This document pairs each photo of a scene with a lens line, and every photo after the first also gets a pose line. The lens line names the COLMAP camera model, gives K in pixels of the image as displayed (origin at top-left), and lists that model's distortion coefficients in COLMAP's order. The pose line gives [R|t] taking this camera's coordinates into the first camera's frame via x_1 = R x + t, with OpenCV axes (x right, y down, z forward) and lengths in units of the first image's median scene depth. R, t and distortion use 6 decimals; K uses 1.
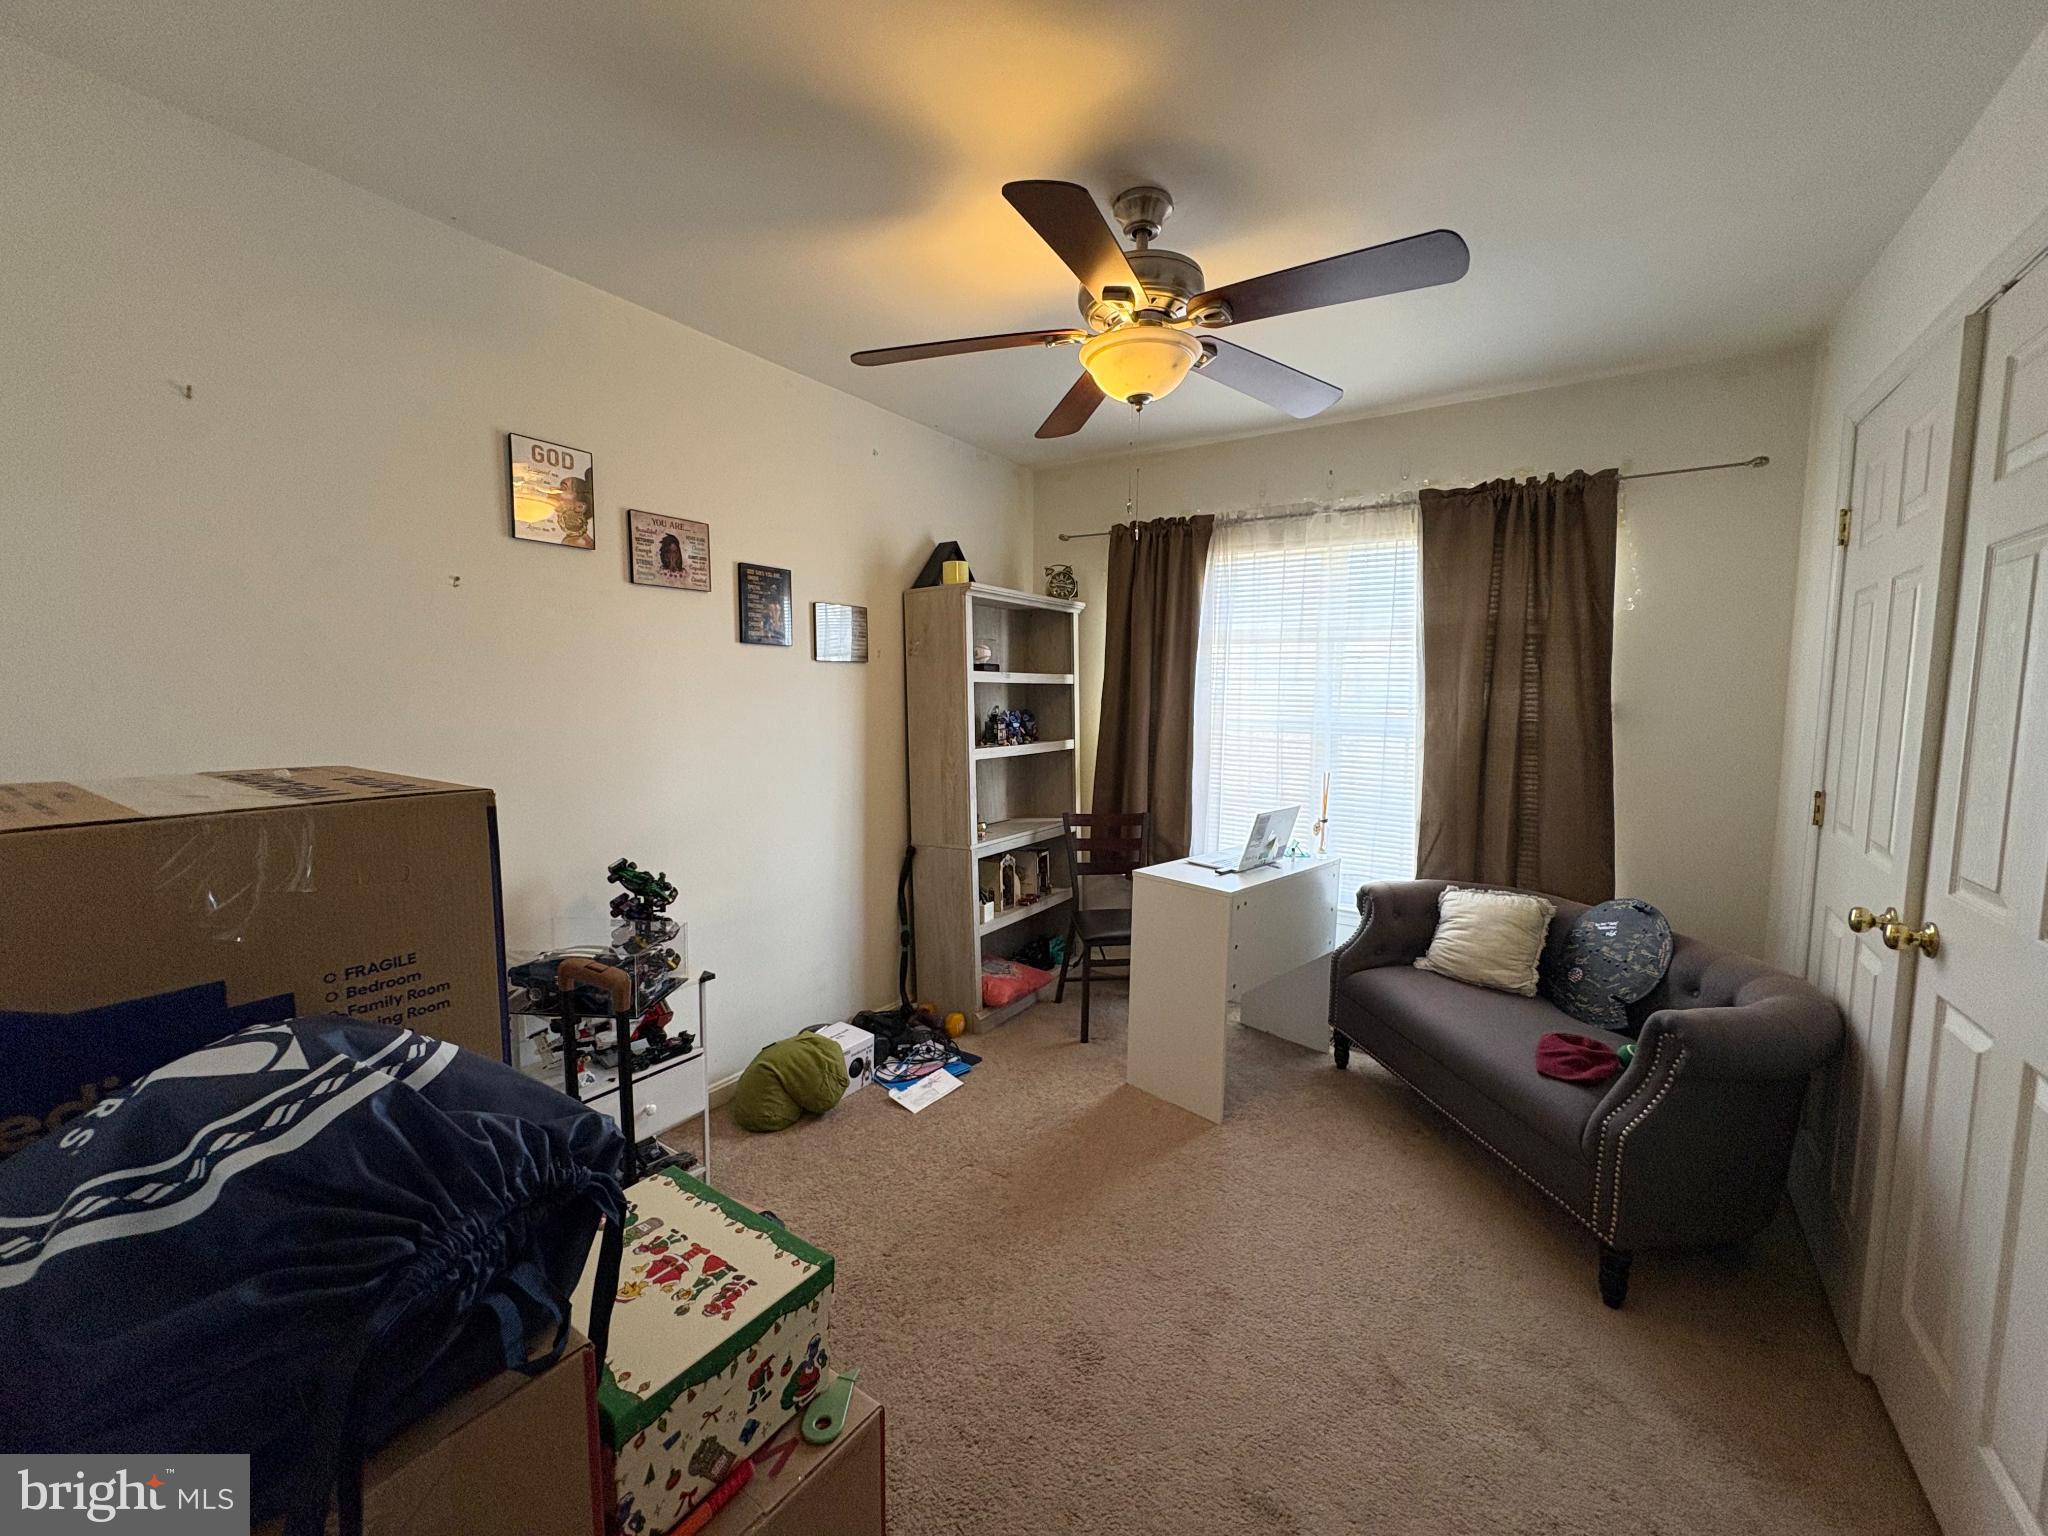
lens RADIAL K [[816.8, 0, 1024.0], [0, 816.8, 768.0], [0, 0, 1]] dist [0.001069, -0.000097]
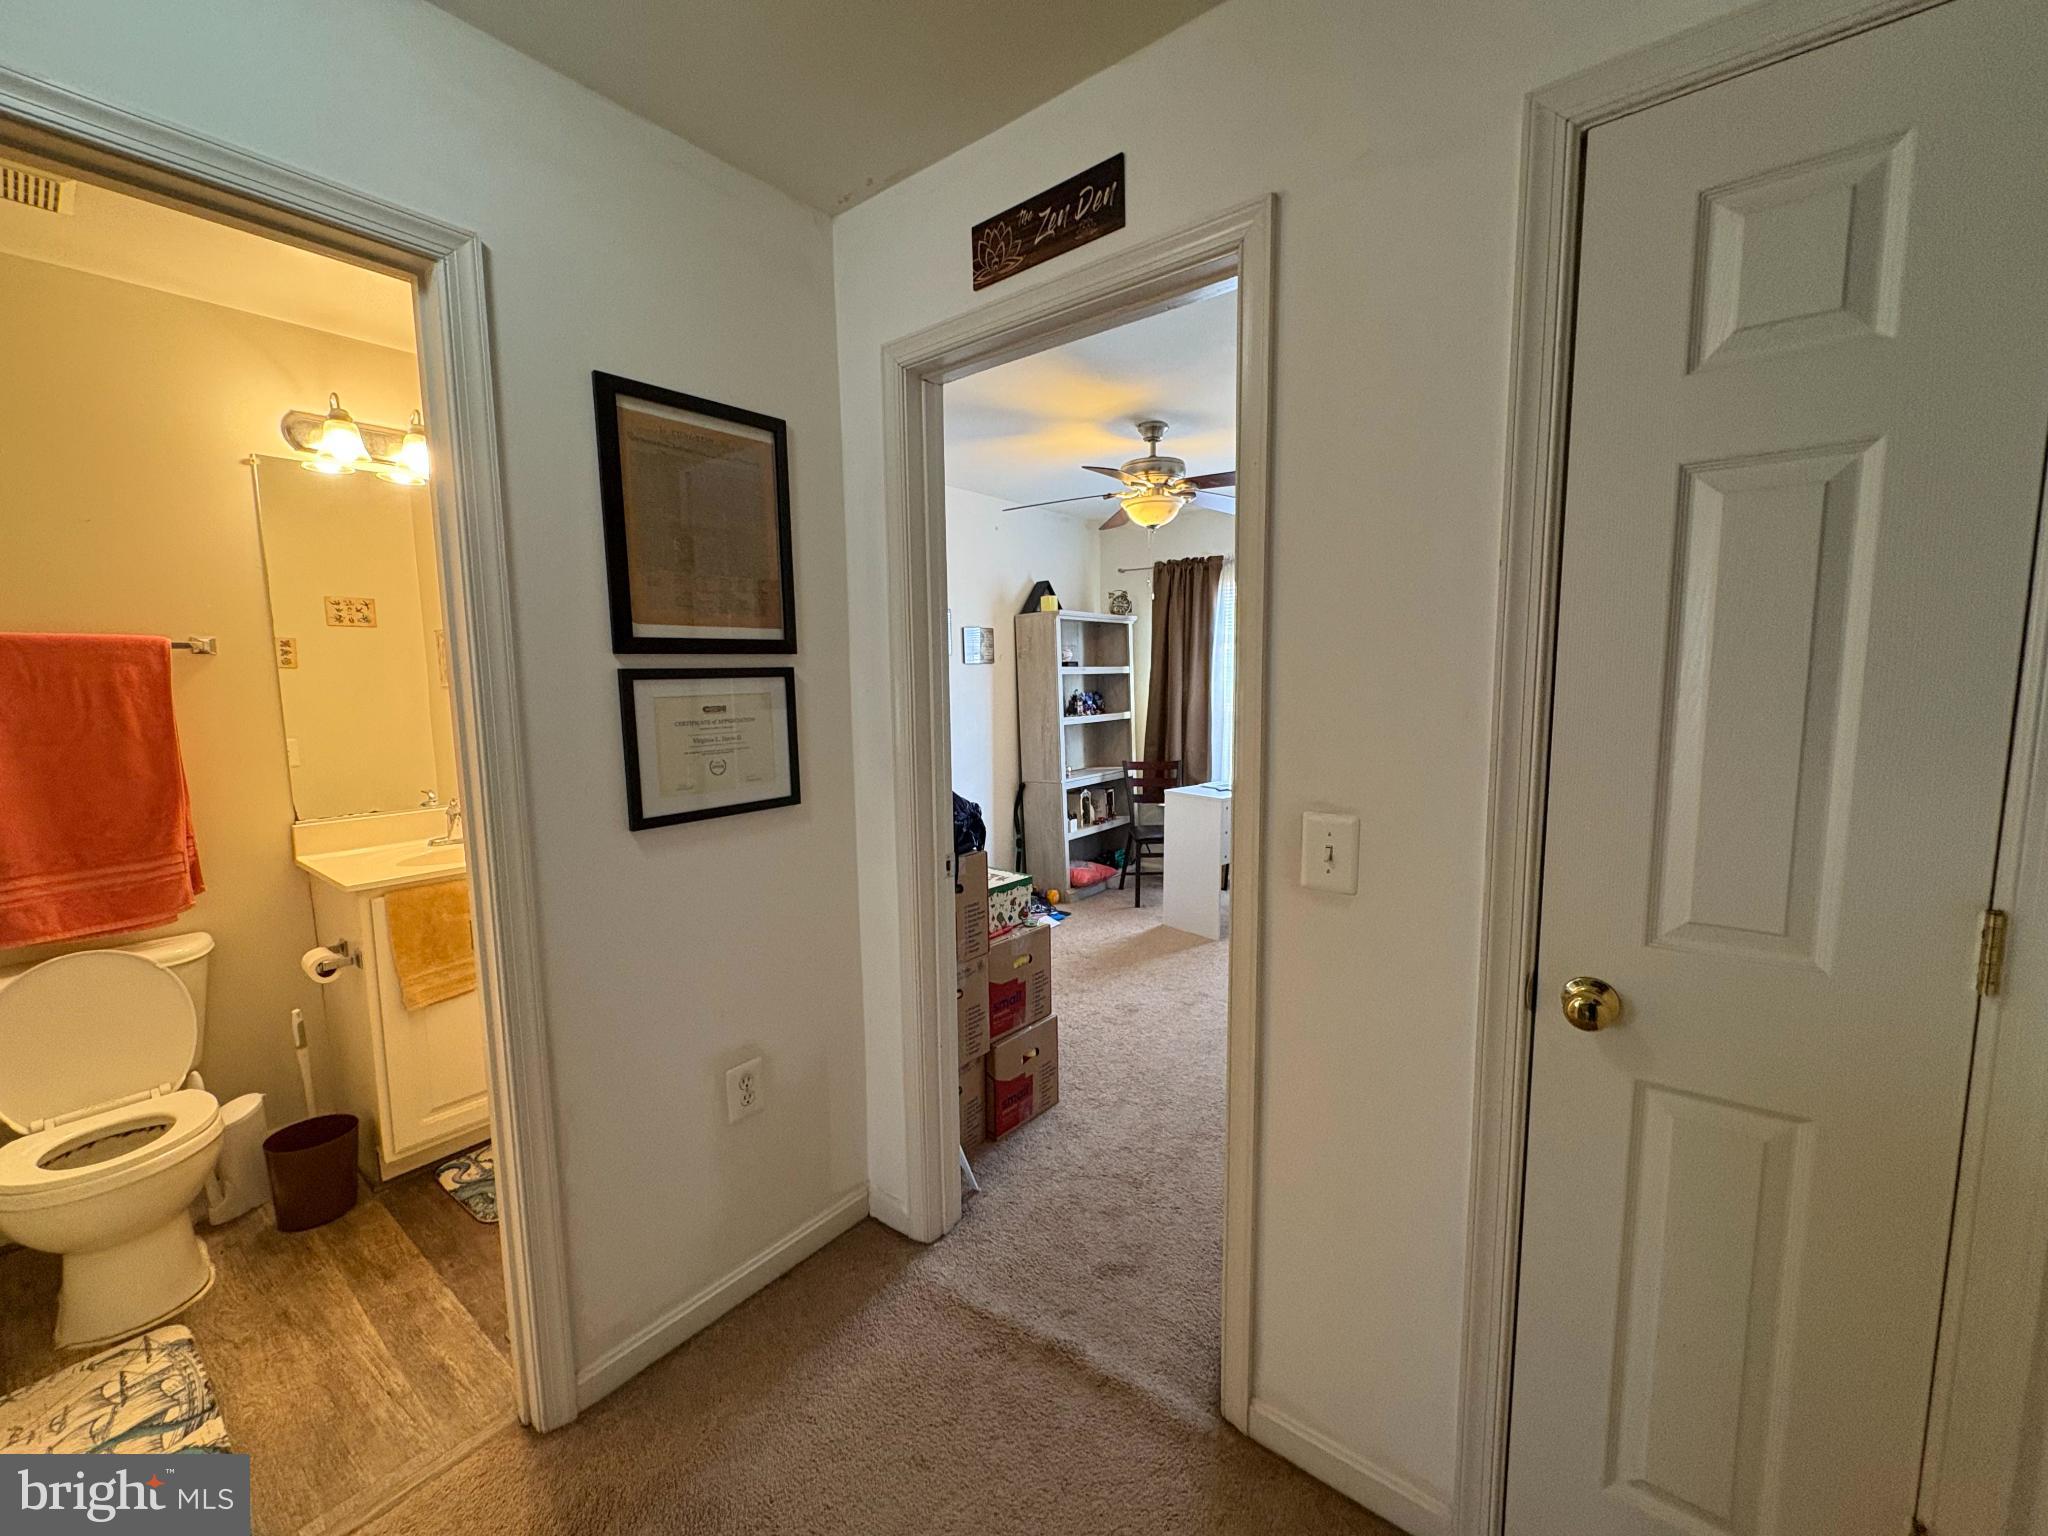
lens RADIAL K [[816.8, 0, 1024.0], [0, 816.8, 768.0], [0, 0, 1]] dist [0.001069, -0.000097]
pose [[0.995929, -0.013702, -0.089091, 0.001761], [0.015320, 0.999729, 0.017503, 0.040486], [0.088827, -0.018796, 0.995870, -0.506192]]
